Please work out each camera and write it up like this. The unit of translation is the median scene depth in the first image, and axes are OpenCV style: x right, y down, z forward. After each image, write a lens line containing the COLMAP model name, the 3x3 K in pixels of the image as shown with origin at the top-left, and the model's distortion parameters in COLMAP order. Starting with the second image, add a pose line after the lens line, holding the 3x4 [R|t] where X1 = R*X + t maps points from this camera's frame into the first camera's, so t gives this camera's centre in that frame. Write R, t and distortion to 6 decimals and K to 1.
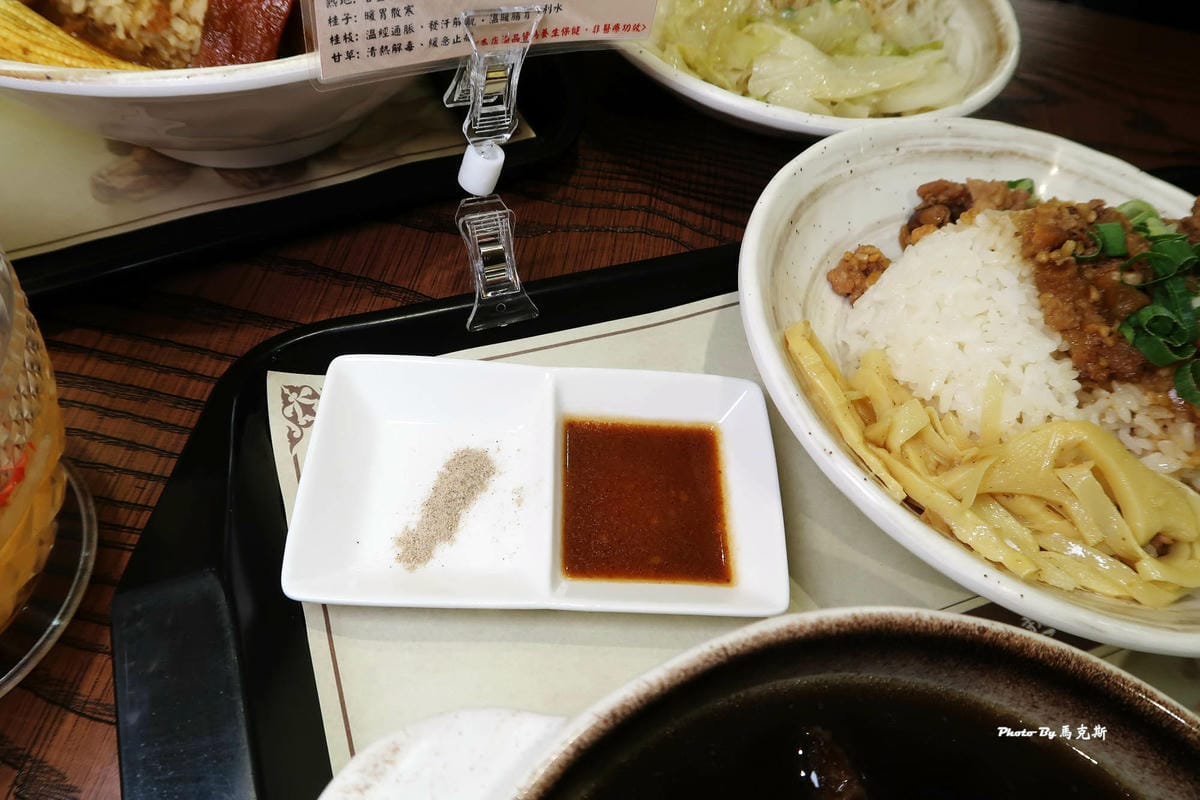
lens RADIAL K [[818.5, 0, 594.3], [0, 818.5, 399.0], [0, 0, 1]] dist [-0.006481, -0.000489]
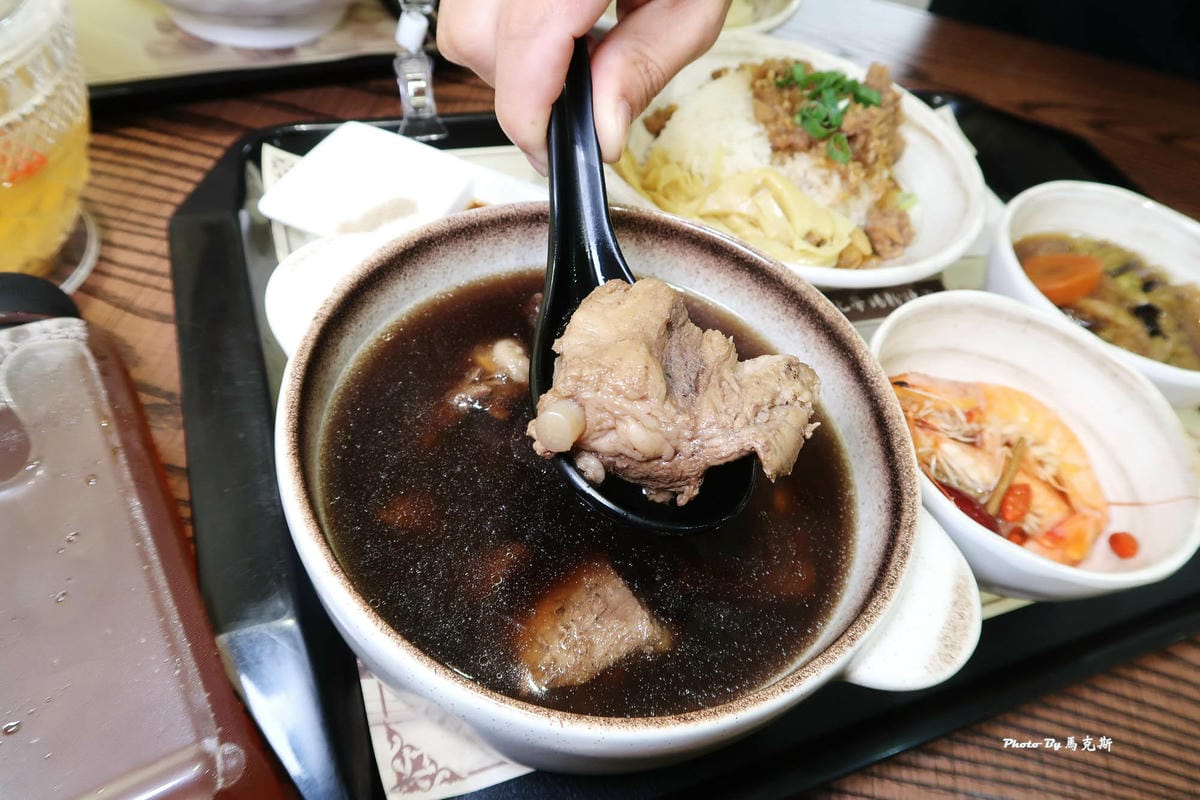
lens RADIAL K [[818.5, 0, 594.3], [0, 818.5, 399.0], [0, 0, 1]] dist [-0.006481, -0.000489]
pose [[0.998606, 0.034529, 0.039930, 0.164060], [-0.030462, 0.994688, -0.098330, 0.550909], [-0.043113, 0.096976, 0.994352, -0.477006]]
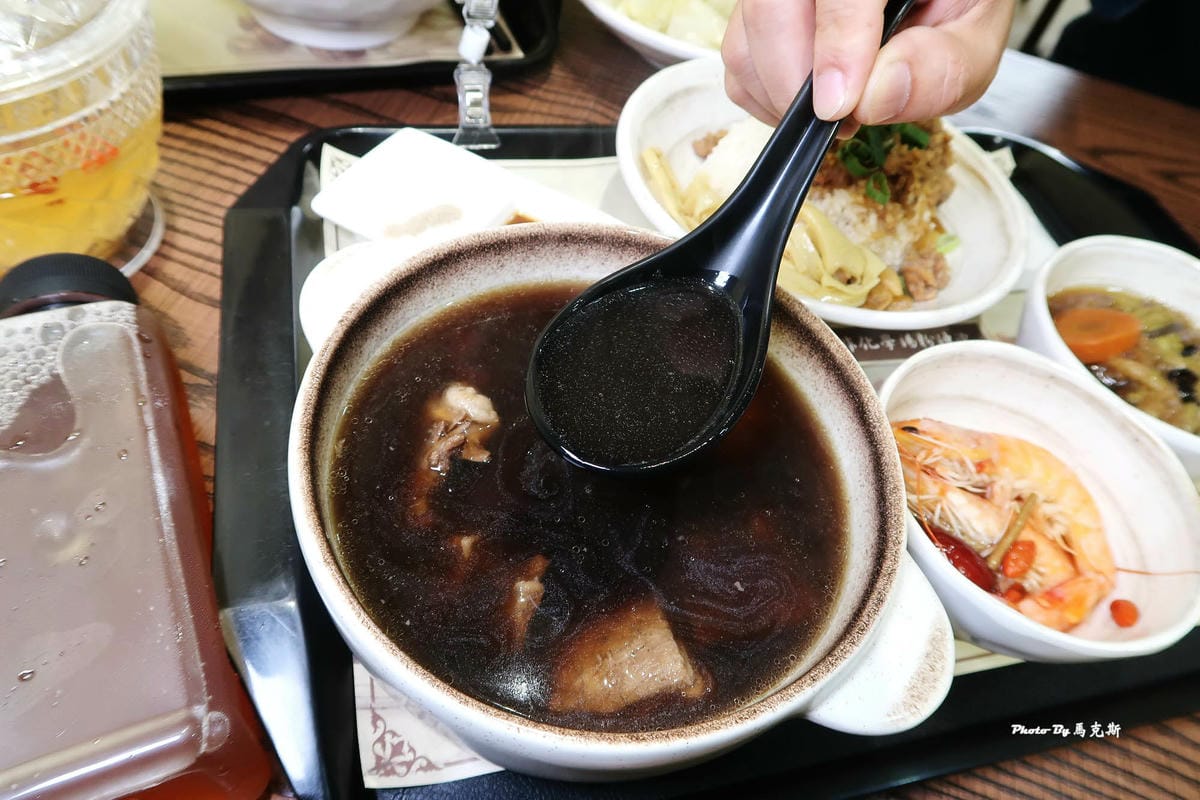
lens RADIAL K [[818.5, 0, 594.3], [0, 818.5, 399.0], [0, 0, 1]] dist [-0.006481, -0.000489]
pose [[0.991969, 0.122971, -0.029602, 0.224516], [-0.125243, 0.987655, -0.094079, 0.525964], [0.017667, 0.097031, 0.995125, -0.515863]]
